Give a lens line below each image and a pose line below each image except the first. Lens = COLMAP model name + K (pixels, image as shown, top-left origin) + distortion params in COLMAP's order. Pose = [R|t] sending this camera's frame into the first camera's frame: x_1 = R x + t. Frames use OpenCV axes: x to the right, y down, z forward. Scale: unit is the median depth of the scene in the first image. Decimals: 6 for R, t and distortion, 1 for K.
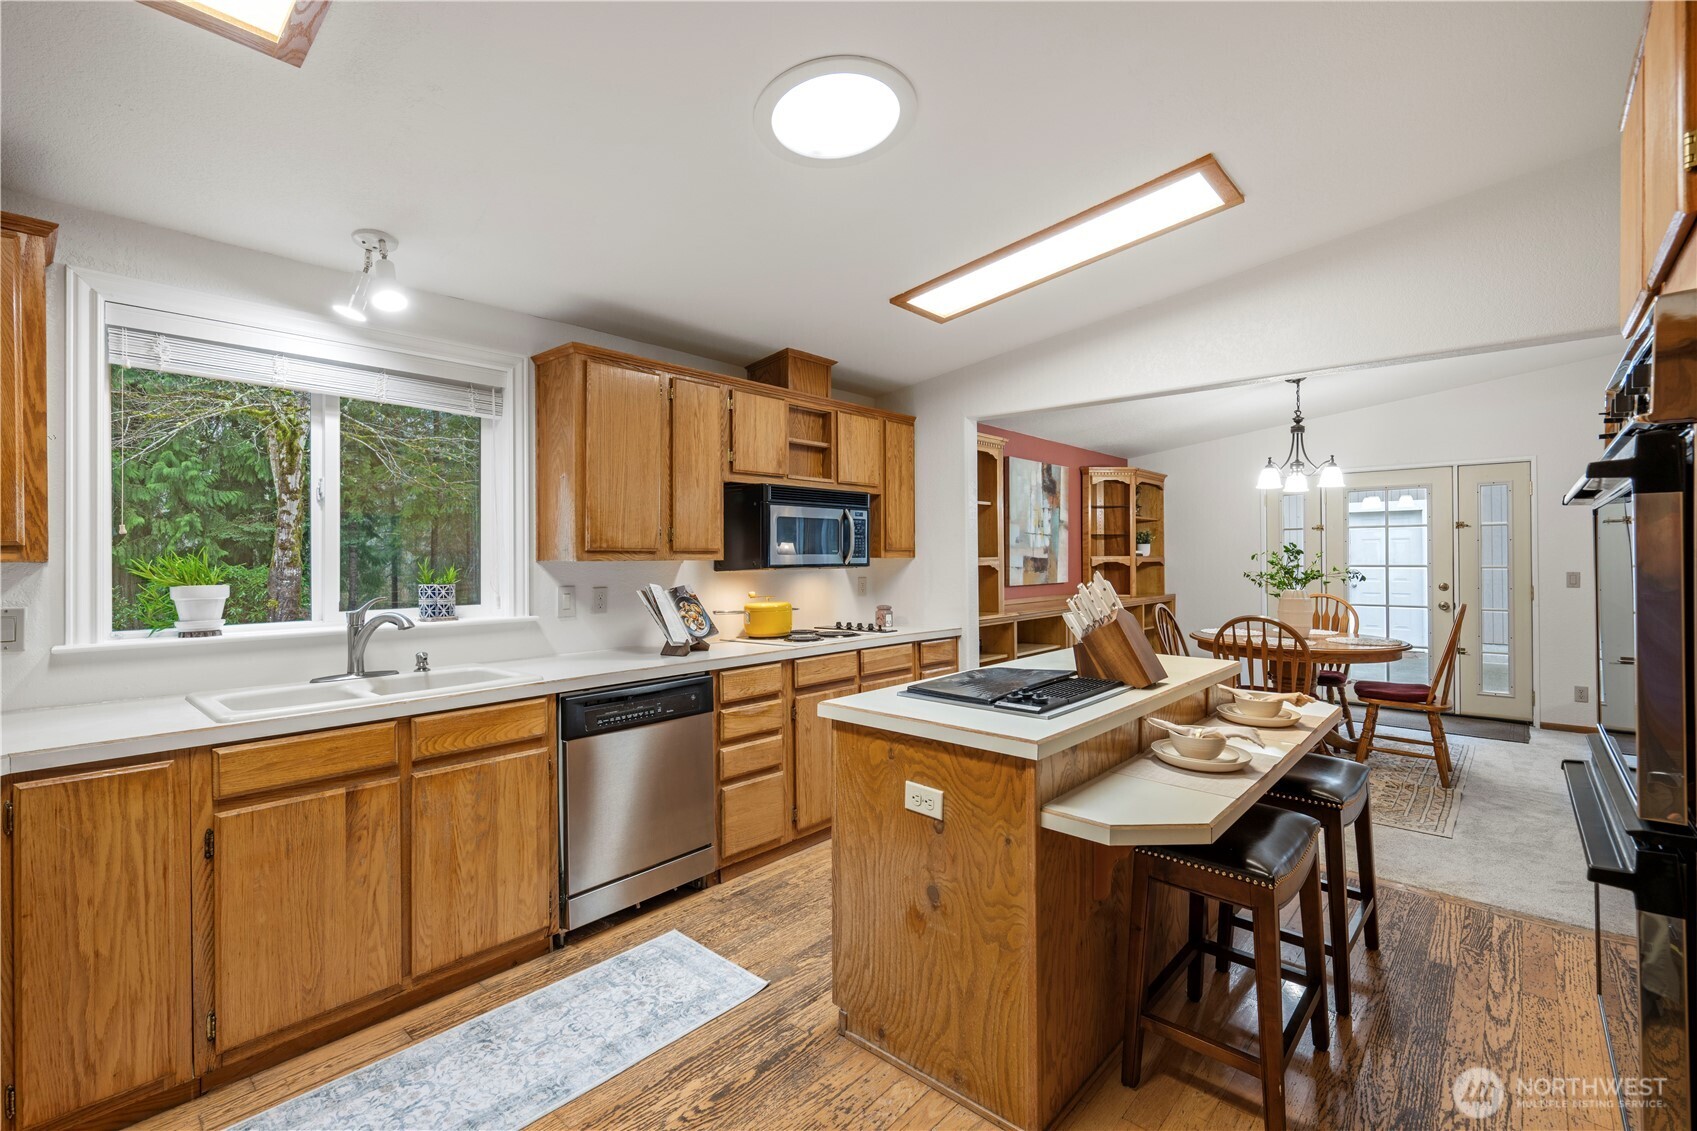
lens RADIAL K [[748.6, 0, 843.6], [0, 748.6, 553.9], [0, 0, 1]] dist [-0.000541, -0.000137]
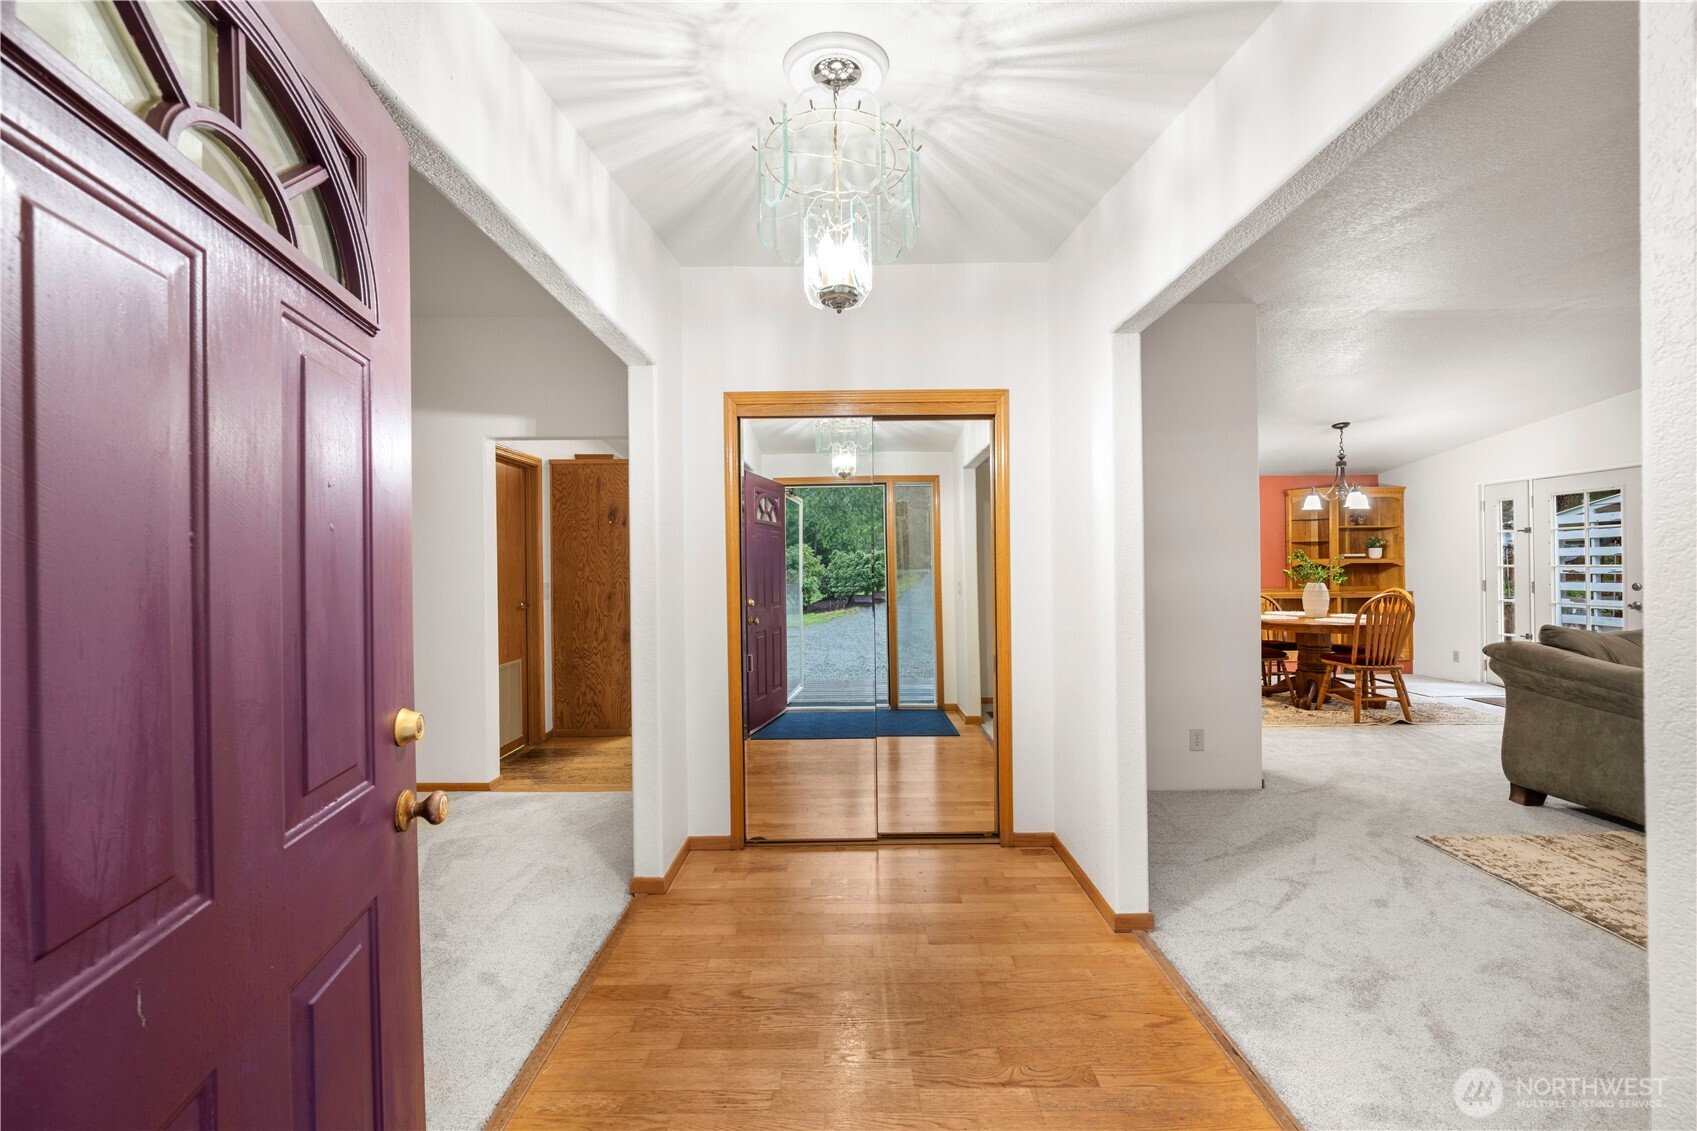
lens RADIAL K [[660.4, 0, 852.7], [0, 660.4, 568.6], [0, 0, 1]] dist [-0.000663, 0.000252]
pose [[0.675505, 0.000121, -0.737355, 1.555763], [0.011470, 0.999877, 0.010672, -0.003282], [0.737266, -0.015666, 0.675421, -0.782947]]
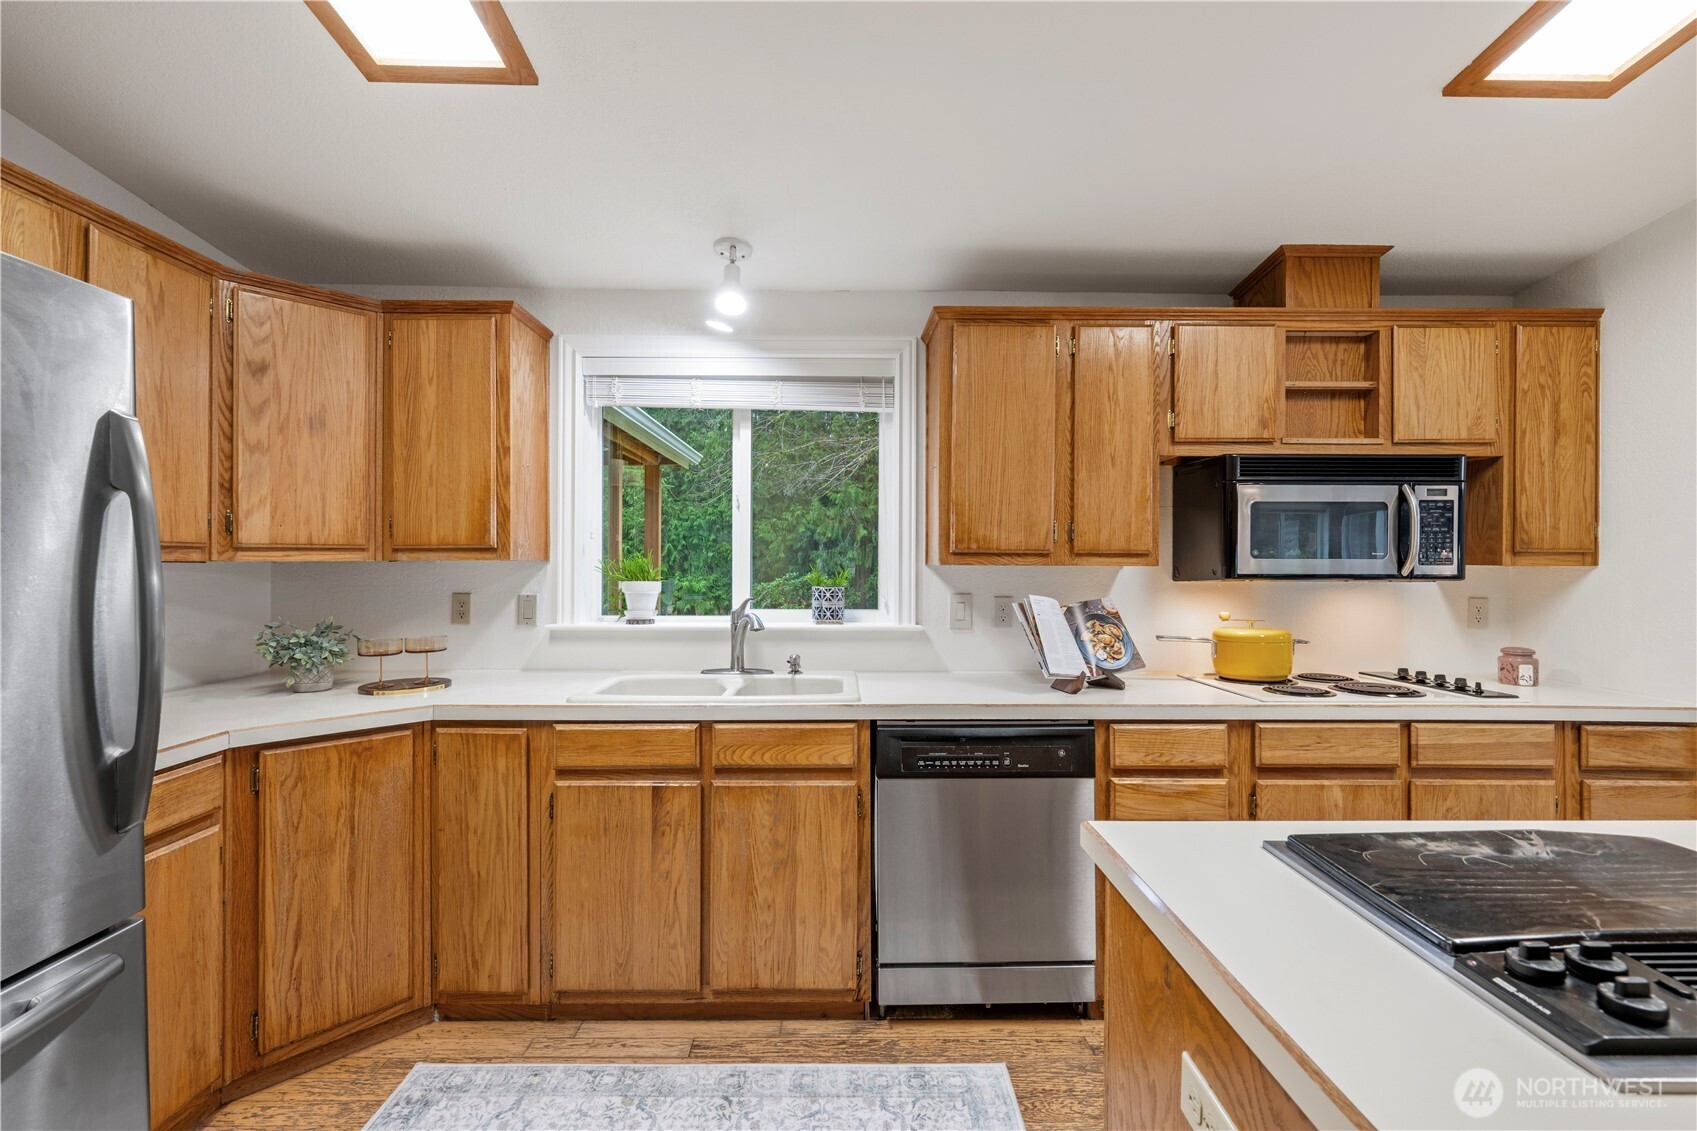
lens RADIAL K [[728.7, 0, 848.0], [0, 728.7, 562.1], [0, 0, 1]] dist [0.000018, -0.000447]
pose [[0.678538, 0.008364, -0.734518, 0.176392], [-0.004962, 0.999965, 0.006802, 0.001463], [0.734549, -0.000971, 0.678555, 0.359753]]
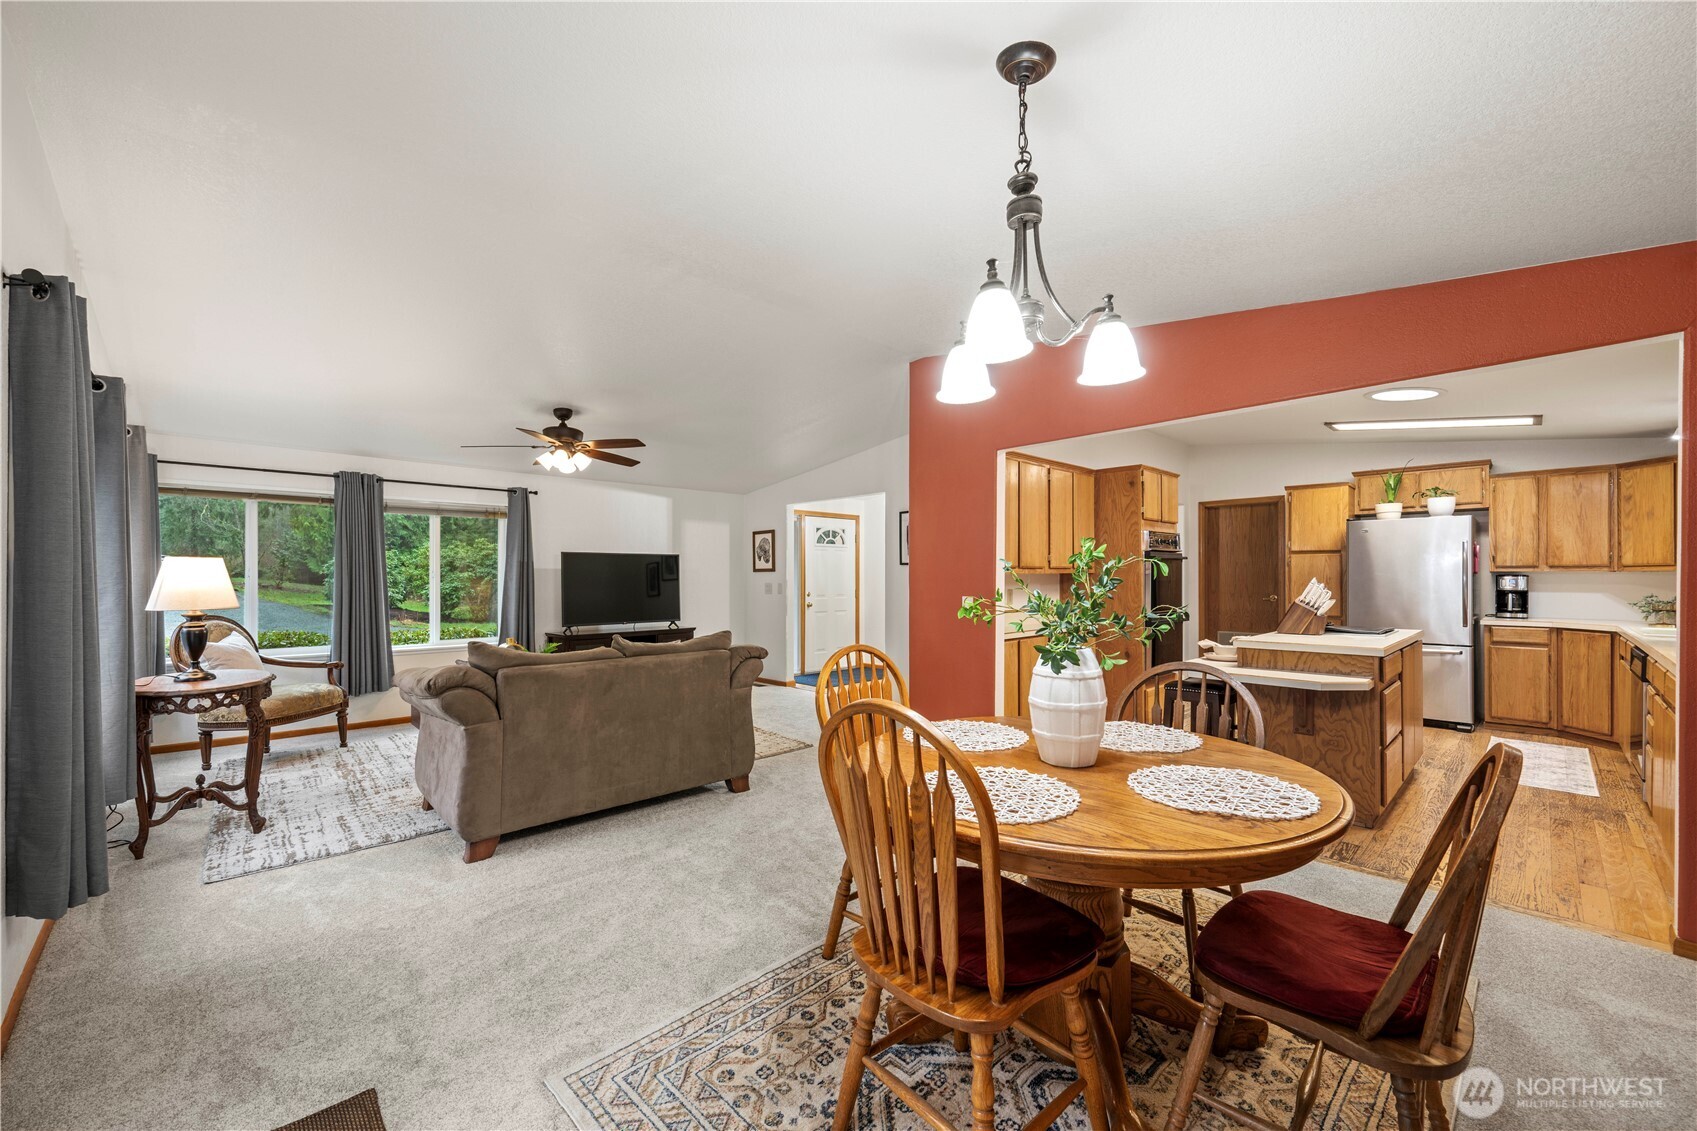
lens RADIAL K [[660.4, 0, 852.7], [0, 660.4, 568.6], [0, 0, 1]] dist [-0.000663, 0.000252]
pose [[-0.997251, 0.007787, 0.073688, 1.151210], [0.006488, 0.999820, -0.017842, 0.019973], [-0.073813, -0.017315, -0.997122, 2.296681]]
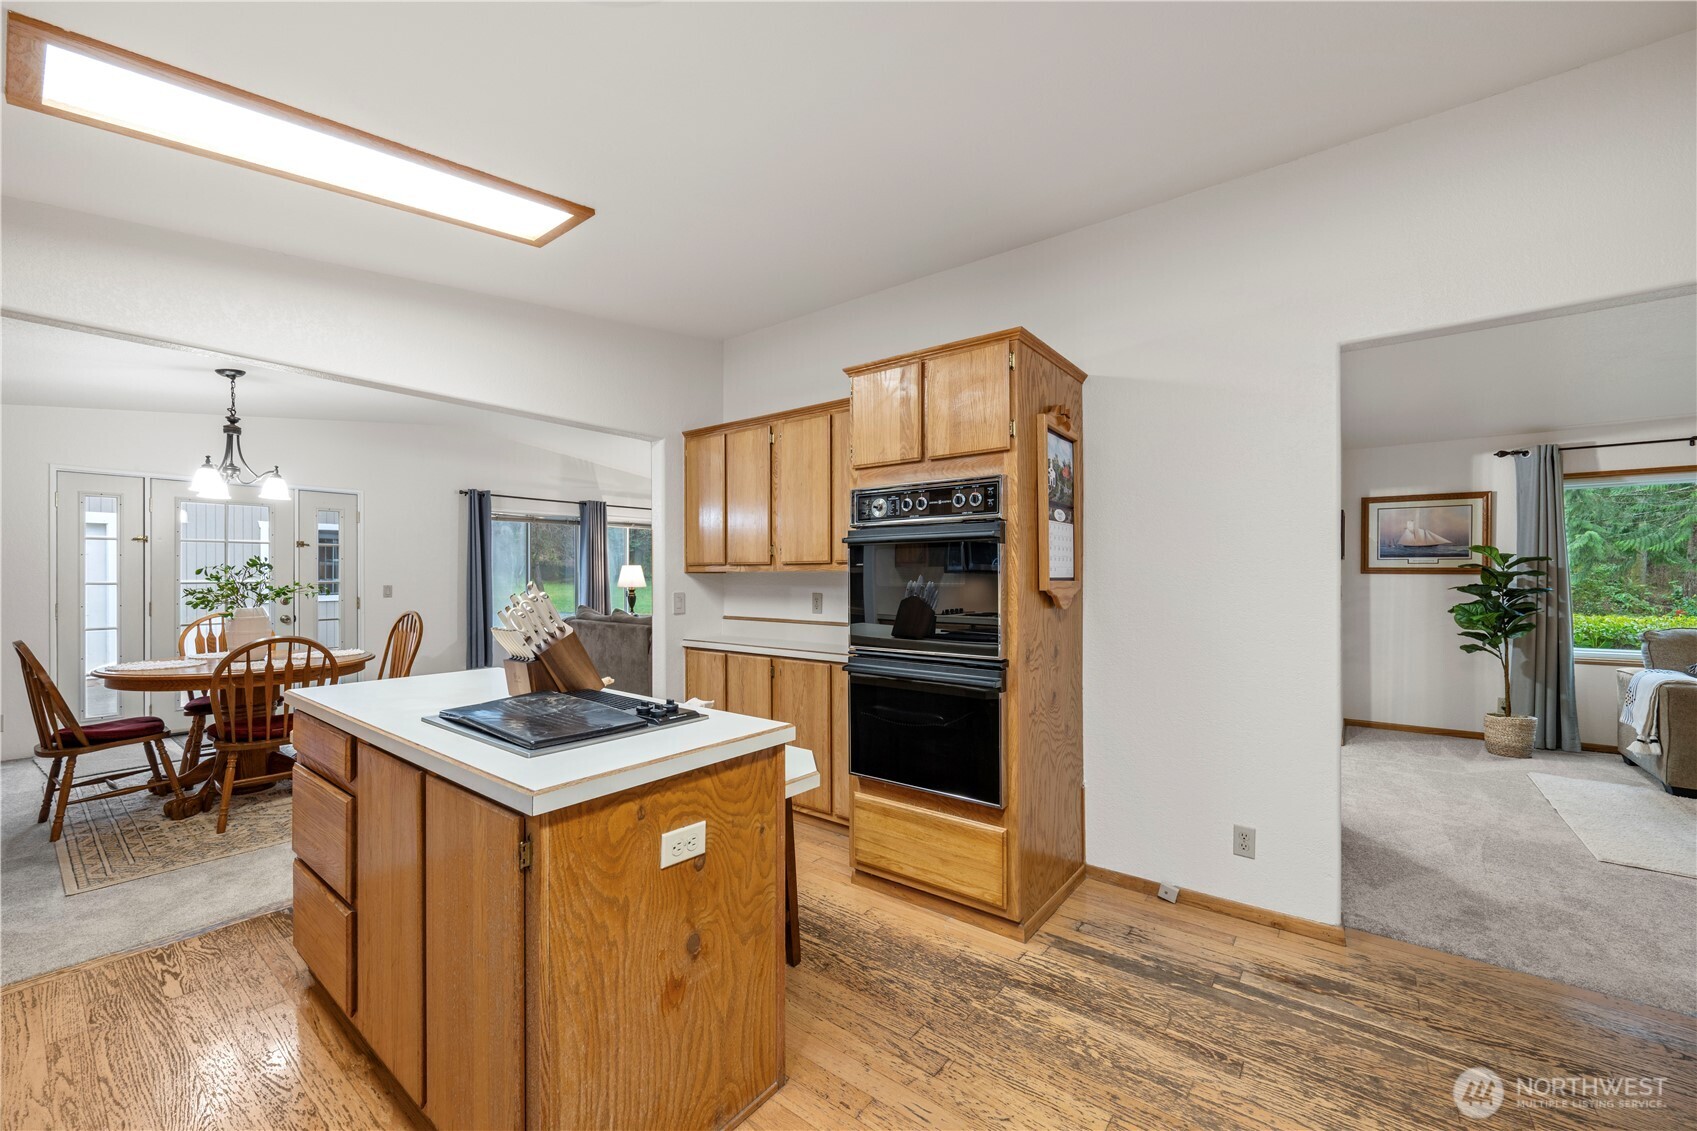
lens RADIAL K [[660.4, 0, 852.7], [0, 660.4, 568.6], [0, 0, 1]] dist [-0.000663, 0.000252]
pose [[-0.082619, 0.010934, 0.996521, -0.432535], [-0.003238, 0.999932, -0.011240, 0.012270], [-0.996576, -0.004155, -0.082578, 0.560496]]
